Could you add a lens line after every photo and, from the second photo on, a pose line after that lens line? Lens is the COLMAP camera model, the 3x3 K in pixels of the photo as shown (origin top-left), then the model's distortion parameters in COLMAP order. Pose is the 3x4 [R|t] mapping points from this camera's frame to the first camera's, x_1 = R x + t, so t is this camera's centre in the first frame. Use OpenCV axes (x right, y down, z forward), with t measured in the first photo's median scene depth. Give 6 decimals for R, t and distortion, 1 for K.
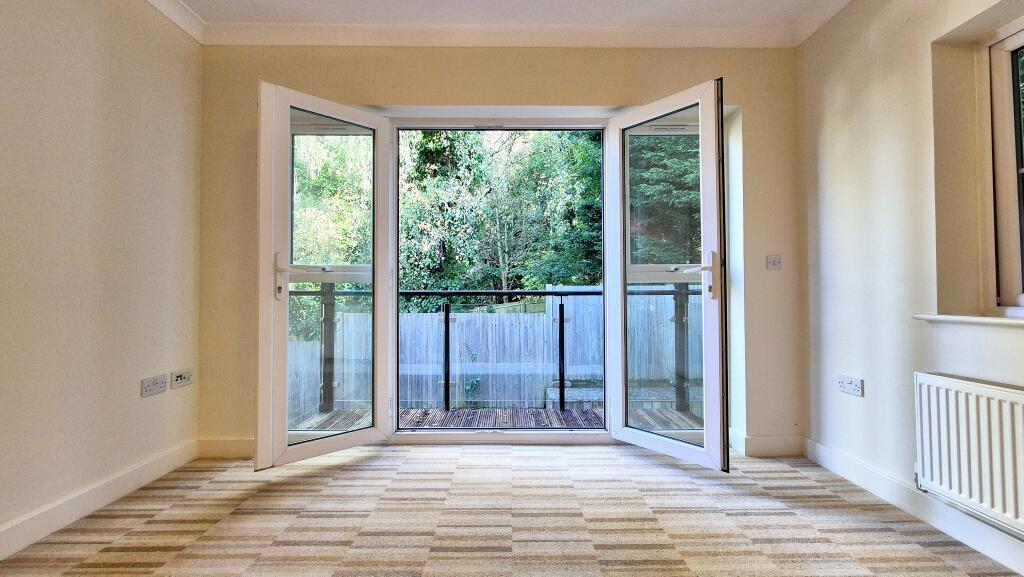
lens RADIAL K [[415.9, 0, 511.6], [0, 415.9, 292.8], [0, 0, 1]] dist [0.001325, 0.000069]
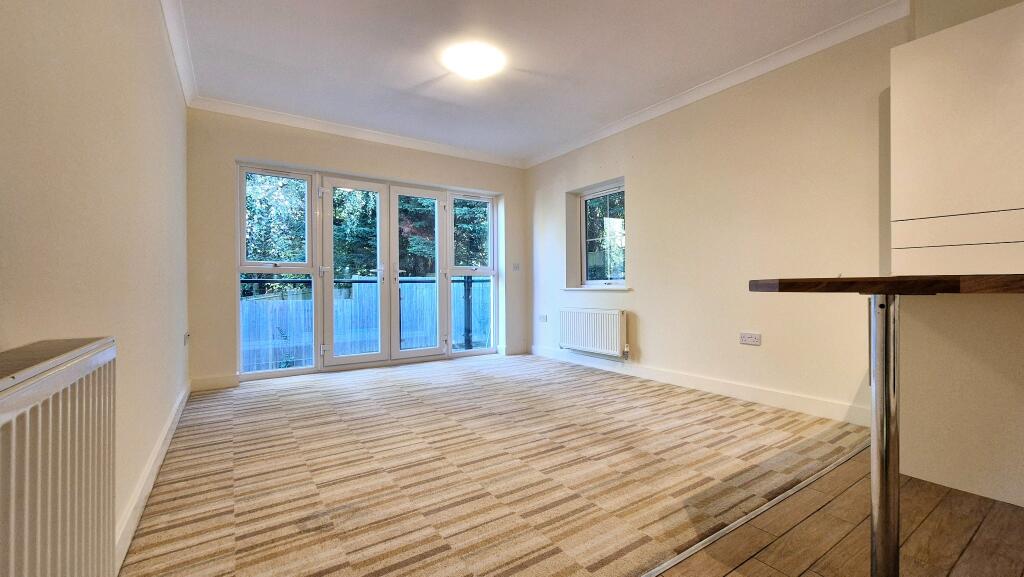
lens RADIAL K [[415.9, 0, 510.5], [0, 415.9, 286.5], [0, 0, 1]] dist [0.001325, 0.000069]
pose [[0.835316, -0.003707, 0.549758, -0.410627], [0.000869, 0.999985, 0.005424, 0.012002], [-0.549770, -0.004053, 0.835306, -0.557538]]
